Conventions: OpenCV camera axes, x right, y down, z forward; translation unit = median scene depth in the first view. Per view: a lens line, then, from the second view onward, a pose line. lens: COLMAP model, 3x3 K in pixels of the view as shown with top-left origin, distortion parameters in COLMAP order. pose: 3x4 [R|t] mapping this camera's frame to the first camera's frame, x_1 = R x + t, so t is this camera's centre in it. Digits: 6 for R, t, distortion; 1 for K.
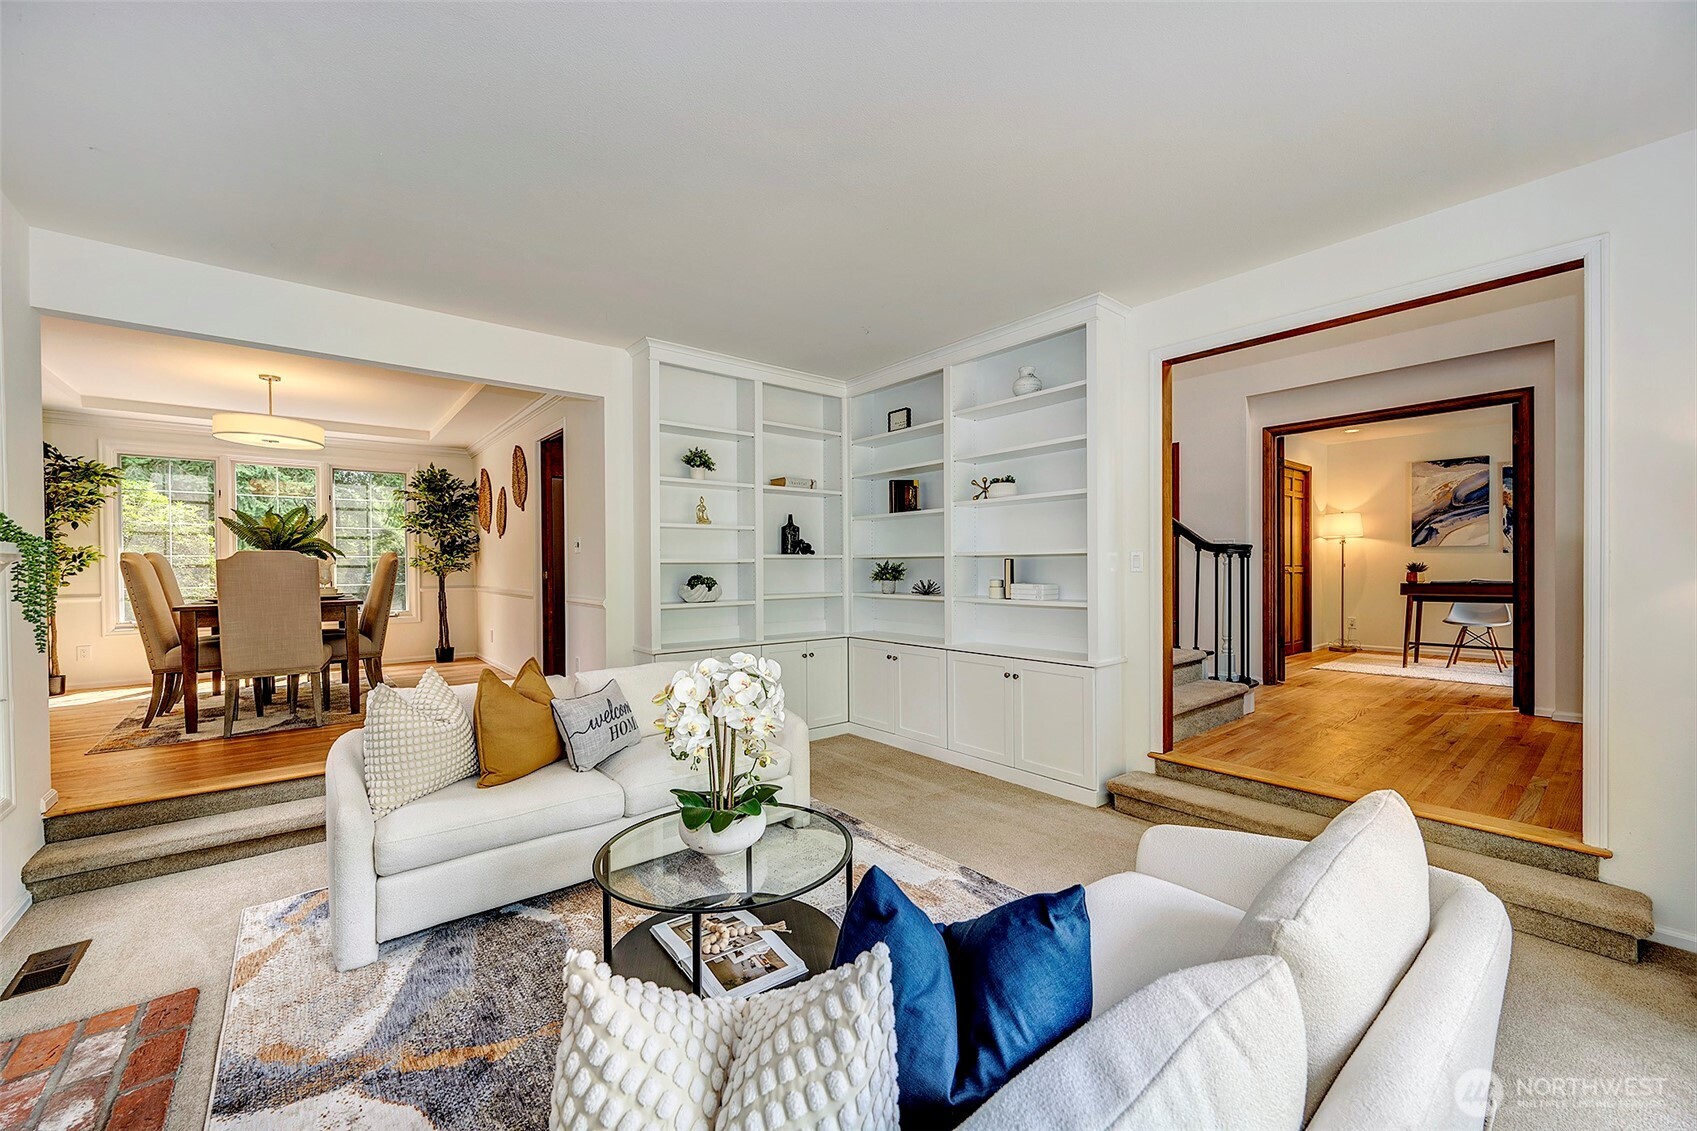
lens RADIAL K [[661.7, 0, 860.3], [0, 661.7, 574.0], [0, 0, 1]] dist [-0.002903, -0.000206]
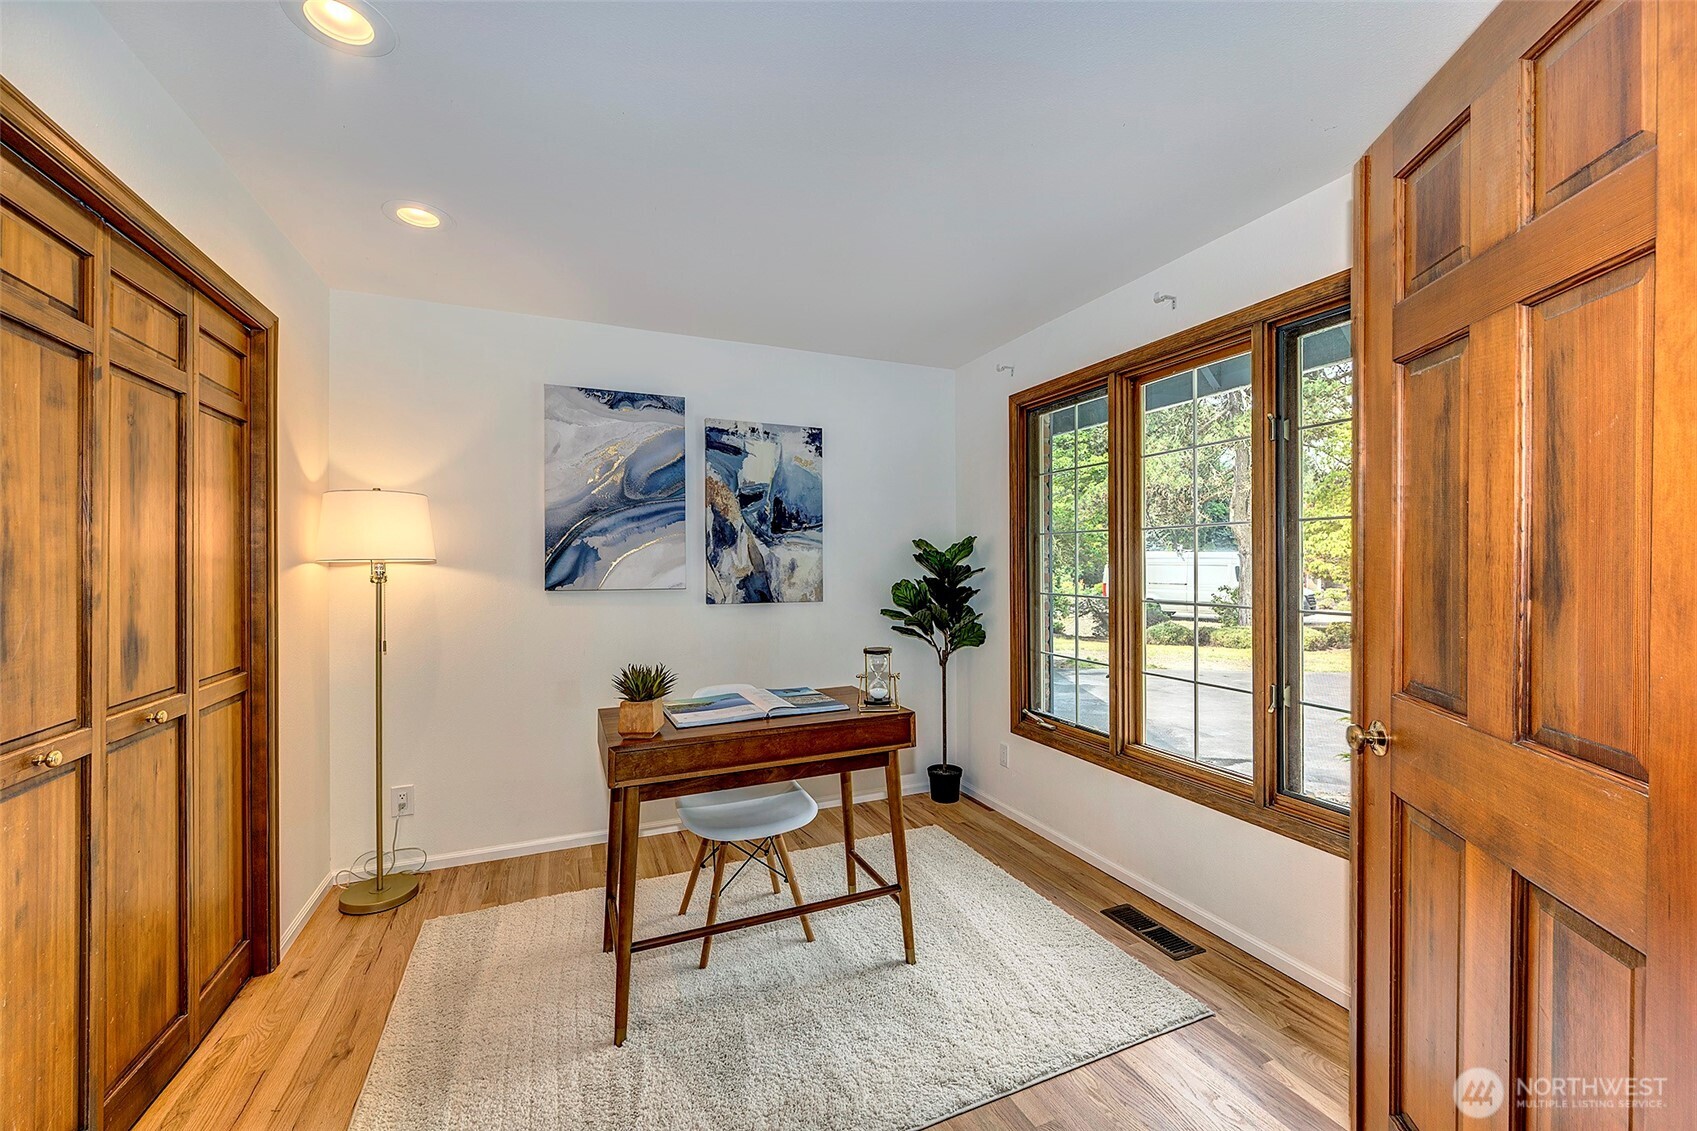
lens RADIAL K [[661.7, 0, 839.8], [0, 661.7, 560.3], [0, 0, 1]] dist [-0.002903, -0.000206]
pose [[0.285439, 0.007946, 0.958364, 0.508825], [0.015301, 0.999800, -0.012847, -0.053030], [-0.958275, 0.018331, 0.285261, 0.727943]]
